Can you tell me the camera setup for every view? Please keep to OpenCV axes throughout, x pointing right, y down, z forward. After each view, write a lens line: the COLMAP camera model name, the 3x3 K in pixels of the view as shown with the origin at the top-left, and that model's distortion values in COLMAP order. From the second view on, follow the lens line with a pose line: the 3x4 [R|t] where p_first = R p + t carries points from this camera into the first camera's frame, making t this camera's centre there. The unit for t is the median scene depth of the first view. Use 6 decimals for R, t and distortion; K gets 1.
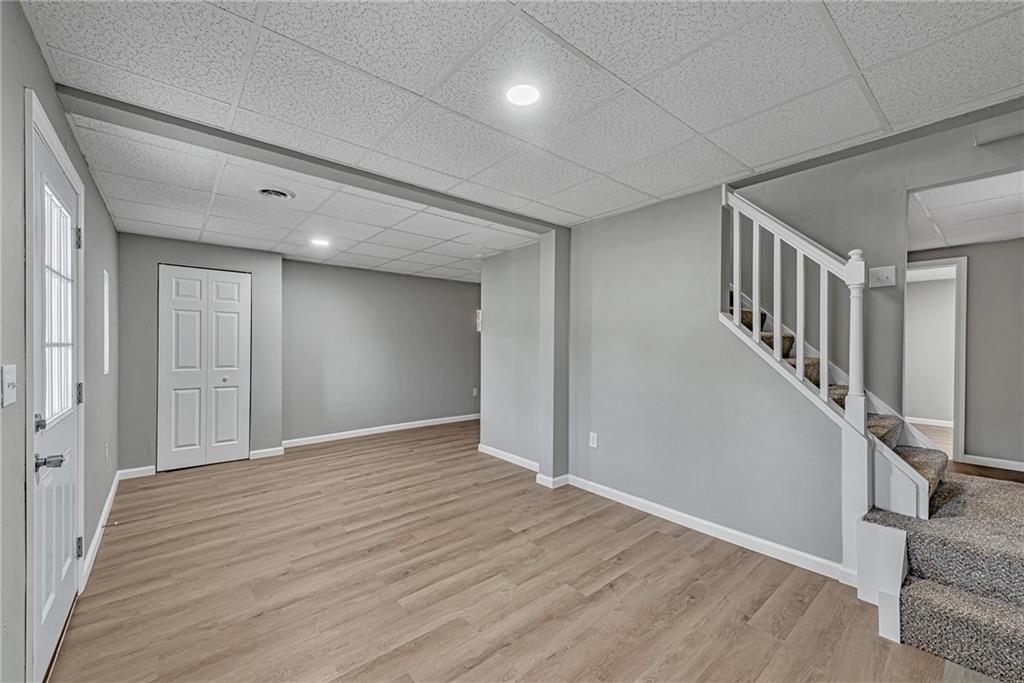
lens RADIAL K [[404.2, 0, 514.2], [0, 404.2, 342.8], [0, 0, 1]] dist [0.013259, -0.000398]
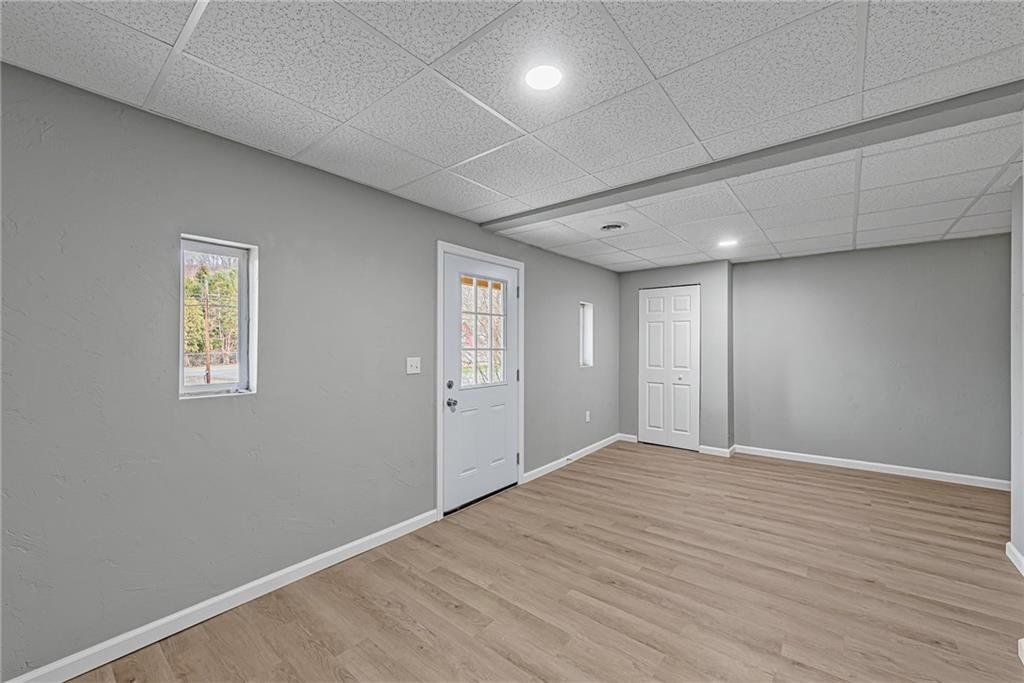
lens RADIAL K [[404.2, 0, 514.2], [0, 404.2, 342.8], [0, 0, 1]] dist [0.013259, -0.000398]
pose [[0.184514, -0.008420, -0.982794, 0.426882], [0.004219, 0.999961, -0.007775, -0.006836], [0.982821, -0.002712, 0.184542, 0.371718]]
